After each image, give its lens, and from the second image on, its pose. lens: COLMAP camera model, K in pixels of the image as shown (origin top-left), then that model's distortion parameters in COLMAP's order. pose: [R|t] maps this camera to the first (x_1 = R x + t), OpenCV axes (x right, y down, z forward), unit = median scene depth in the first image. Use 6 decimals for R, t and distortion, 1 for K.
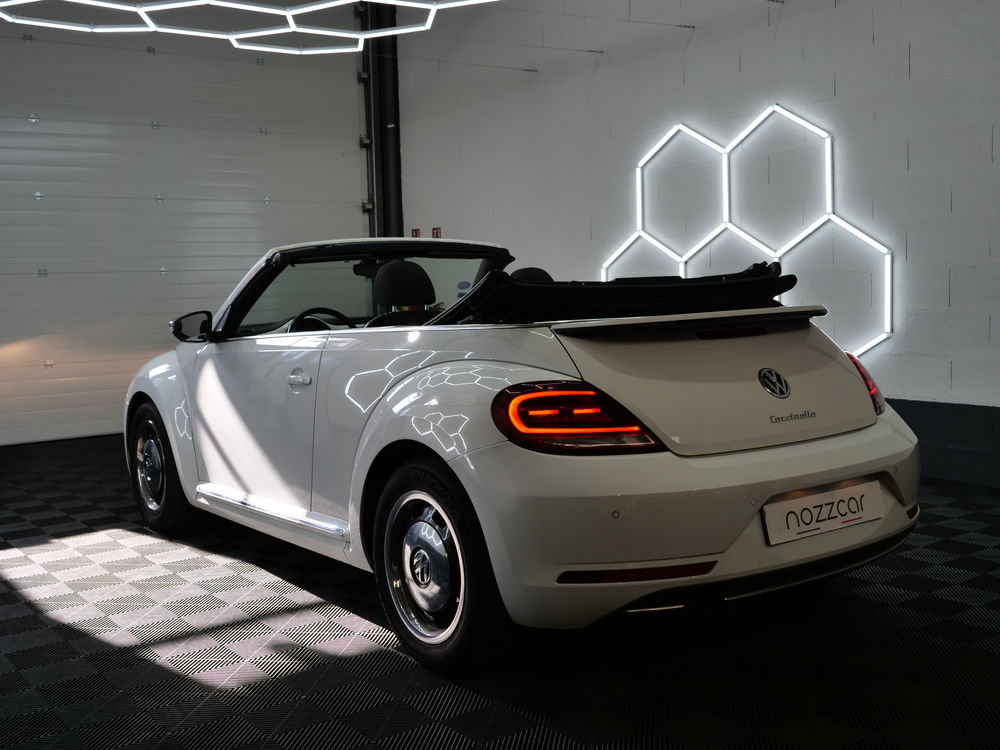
lens RADIAL K [[1104.5, 0, 500.0], [0, 1104.5, 375.0], [0, 0, 1]] dist [-0.010520, -0.012634]
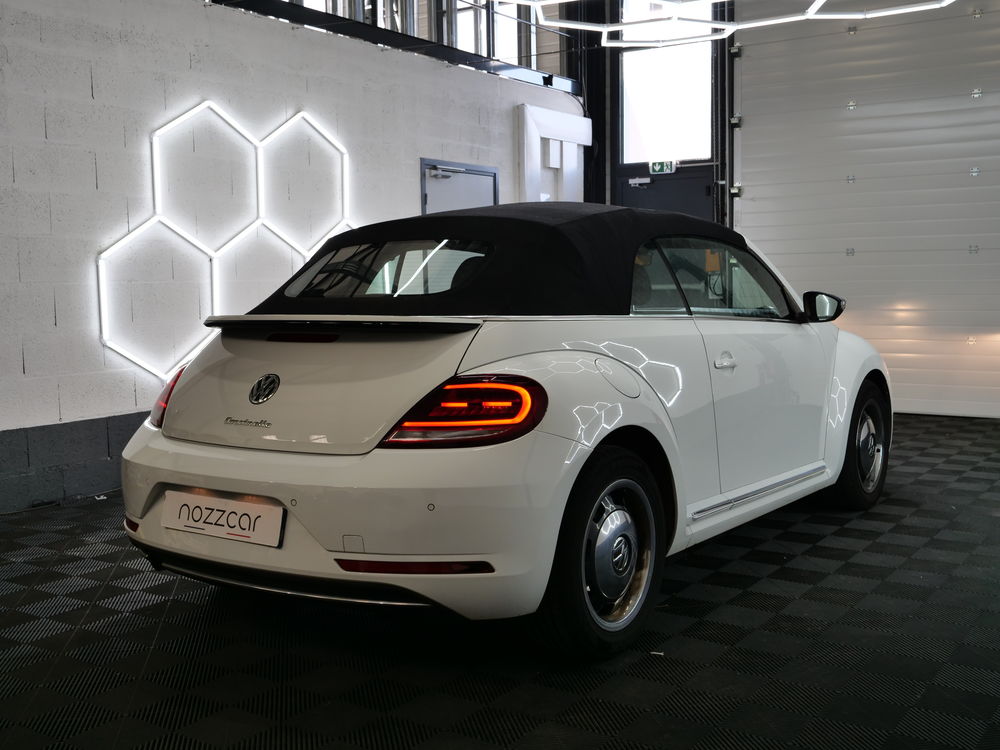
lens RADIAL K [[1105.0, 0, 495.6], [0, 1105.0, 375.2], [0, 0, 1]] dist [-0.011032, -0.007607]
pose [[0.319561, 0.108468, -0.941337, 1.131144], [-0.076609, 0.993132, 0.088430, -0.098271], [0.944464, 0.043856, 0.325676, 0.778746]]
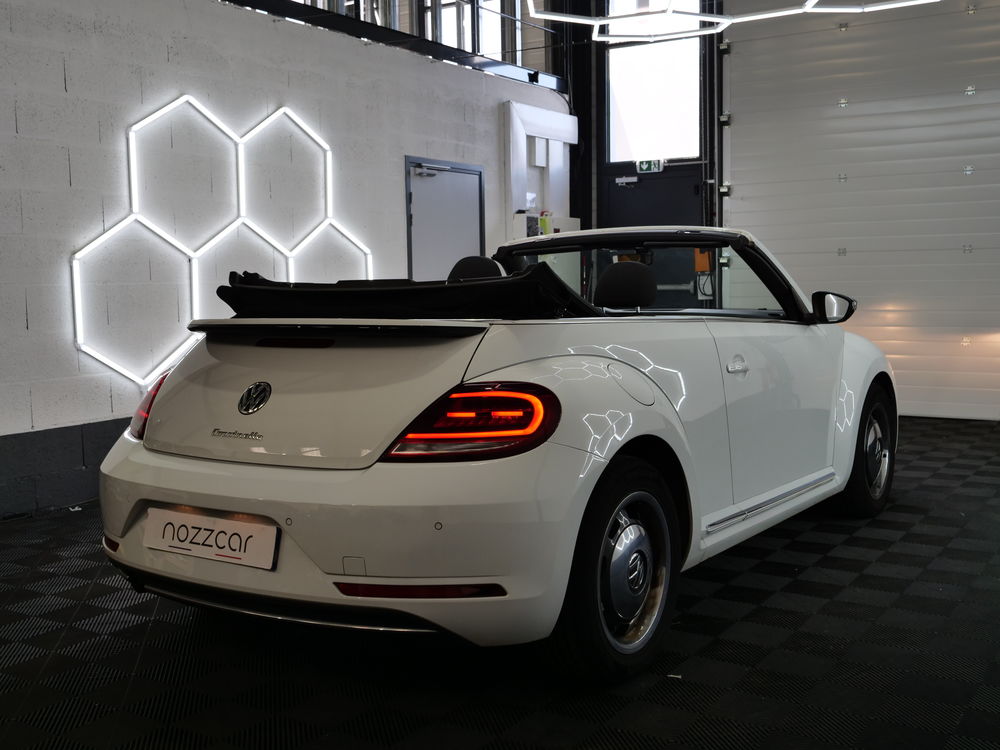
lens RADIAL K [[1104.5, 0, 500.0], [0, 1104.5, 375.0], [0, 0, 1]] dist [-0.010520, -0.012634]
pose [[0.344363, 0.106179, -0.932813, 1.067388], [-0.074879, 0.993525, 0.085447, -0.095857], [0.935846, 0.040424, 0.350084, 0.774705]]
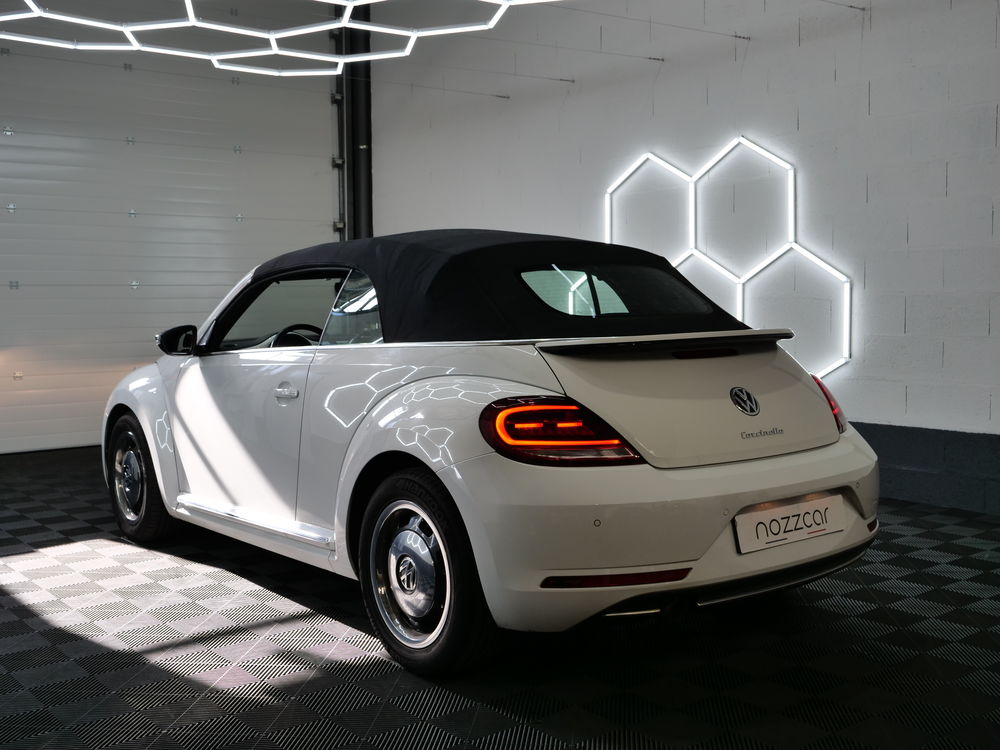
lens RADIAL K [[1105.5, 0, 508.3], [0, 1105.5, 367.2], [0, 0, 1]] dist [-0.006458, -0.025699]
pose [[0.998861, 0.015456, 0.045136, -0.024028], [-0.014265, 0.999545, -0.026583, 0.005476], [-0.045527, 0.025909, 0.998627, -0.044700]]
